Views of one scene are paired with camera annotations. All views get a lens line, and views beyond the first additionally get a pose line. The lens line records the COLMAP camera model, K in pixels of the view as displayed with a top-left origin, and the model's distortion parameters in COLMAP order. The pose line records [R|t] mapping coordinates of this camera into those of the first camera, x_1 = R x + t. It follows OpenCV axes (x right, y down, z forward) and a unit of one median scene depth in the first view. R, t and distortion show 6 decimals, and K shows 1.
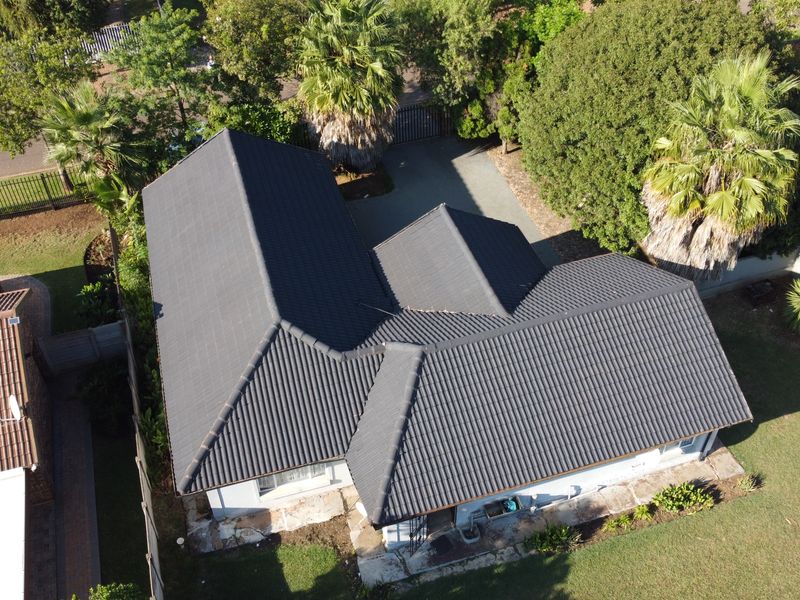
lens RADIAL K [[807.4, 0, 401.3], [0, 807.4, 301.1], [0, 0, 1]] dist [0.001030, 0.000000]
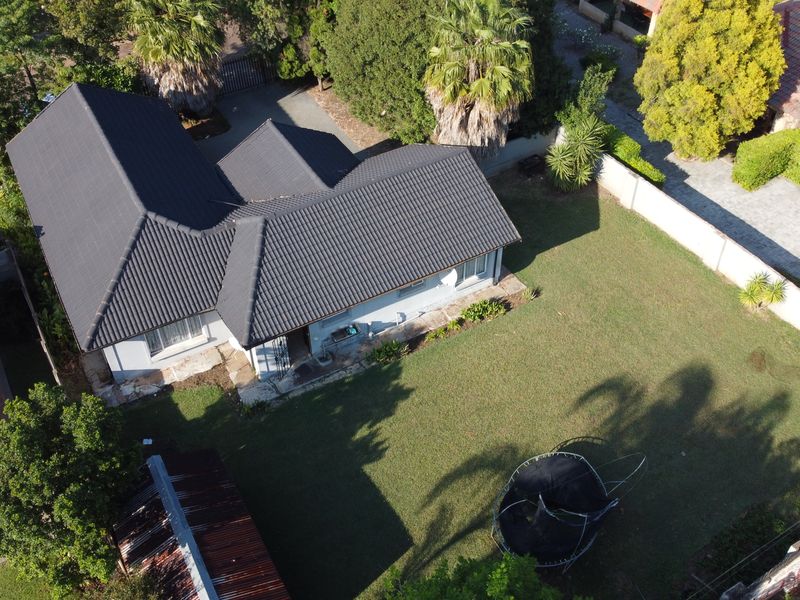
lens RADIAL K [[807.4, 0, 398.7], [0, 807.4, 298.8], [0, 0, 1]] dist [0.001030, 0.000000]
pose [[0.976733, -0.146572, 0.156557, 0.013383], [0.147266, 0.989071, 0.007219, 0.186182], [-0.155904, 0.016005, 0.987642, -0.258626]]
